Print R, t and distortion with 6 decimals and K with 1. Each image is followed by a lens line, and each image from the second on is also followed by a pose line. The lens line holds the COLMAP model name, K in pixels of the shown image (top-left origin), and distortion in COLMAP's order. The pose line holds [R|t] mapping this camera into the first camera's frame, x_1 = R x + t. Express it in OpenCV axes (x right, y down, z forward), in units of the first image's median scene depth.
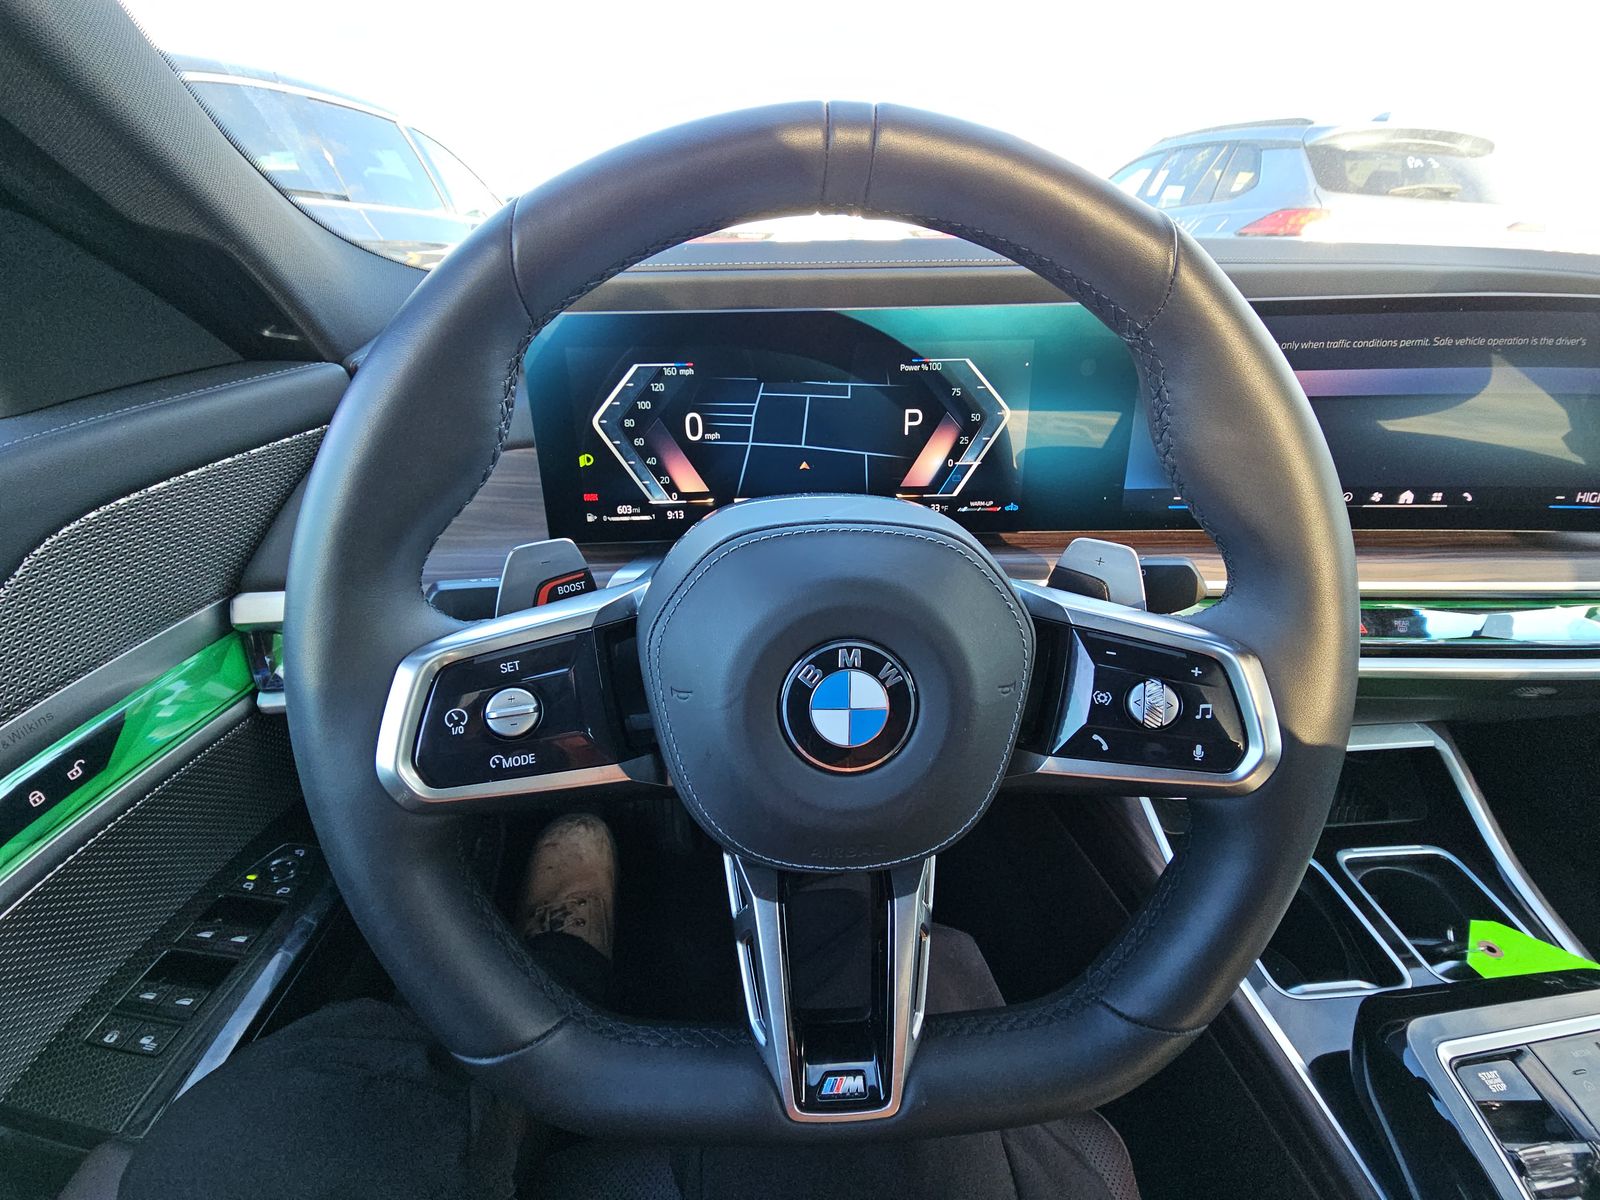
lens RADIAL K [[642.6, 0, 828.5], [0, 642.6, 609.6], [0, 0, 1]] dist [-0.001100, -0.000153]
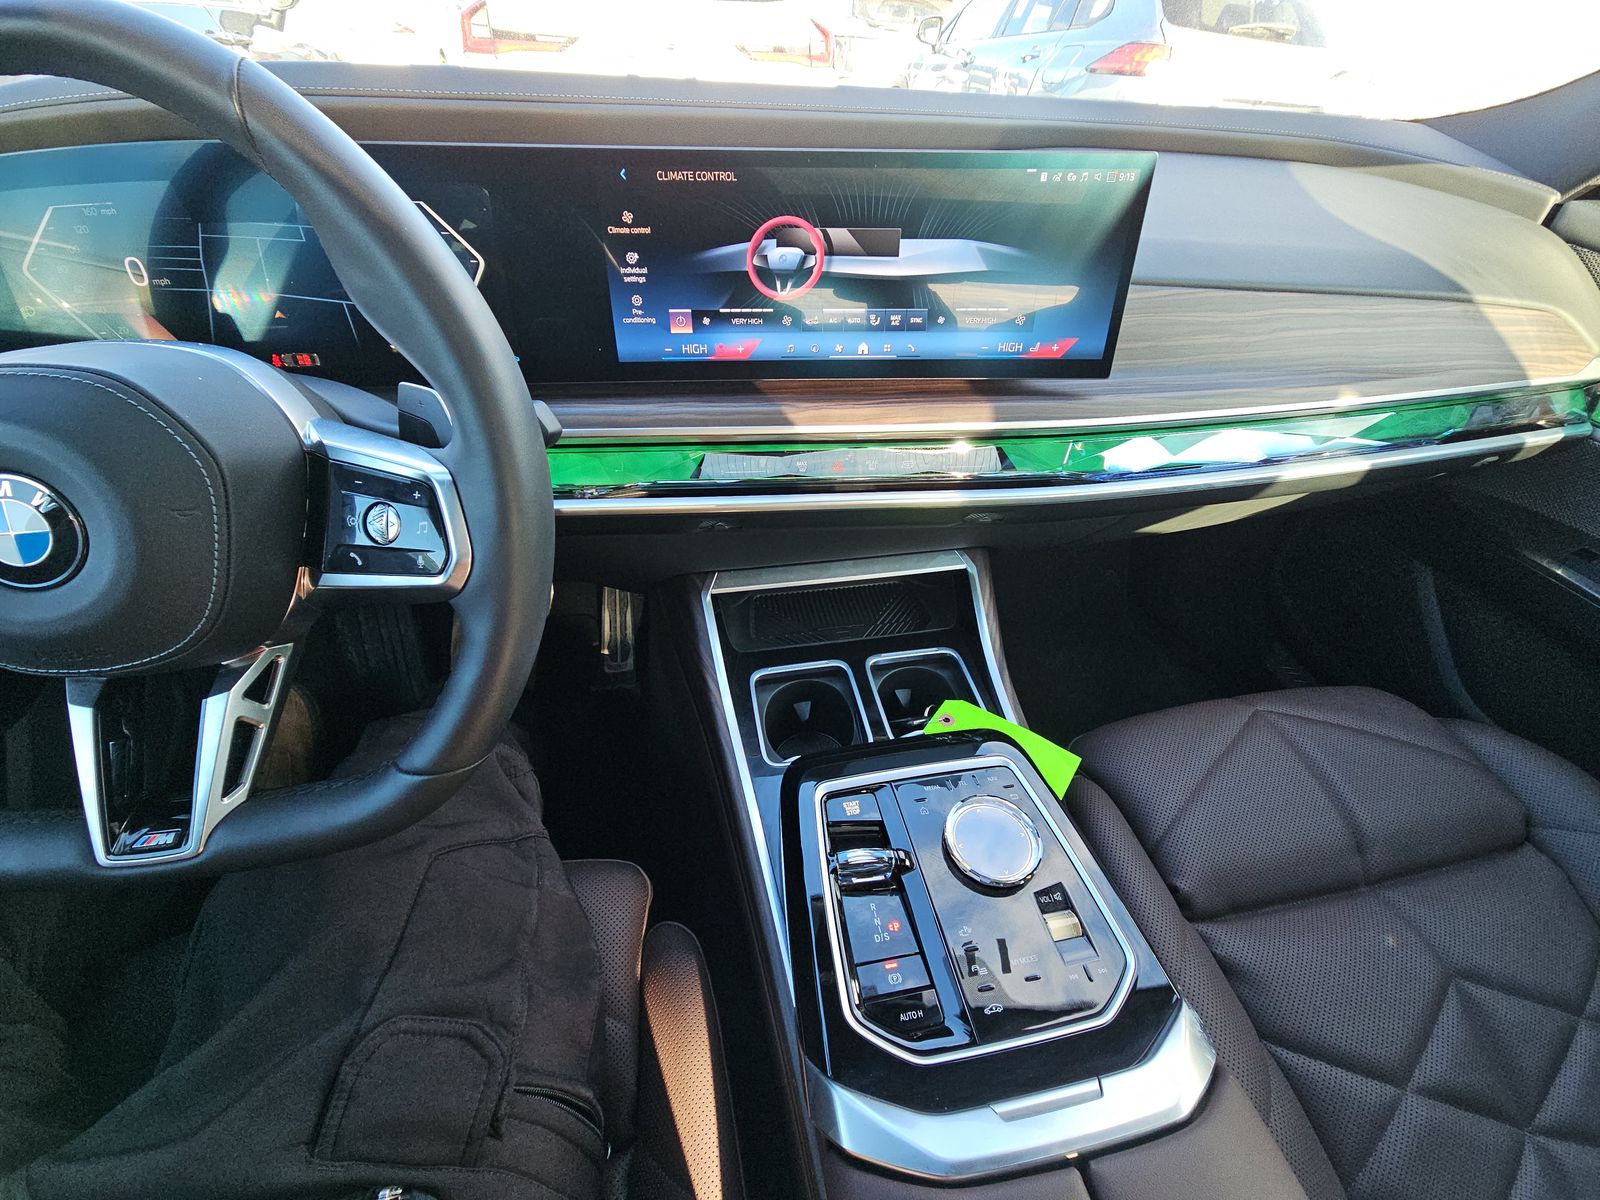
lens RADIAL K [[642.6, 0, 802.2], [0, 642.6, 592.1], [0, 0, 1]] dist [-0.001100, -0.000153]
pose [[0.989706, -0.052049, 0.133316, 1.137083], [0.027893, 0.983811, 0.177023, 0.082748], [-0.140371, -0.171482, 0.975136, -0.305012]]
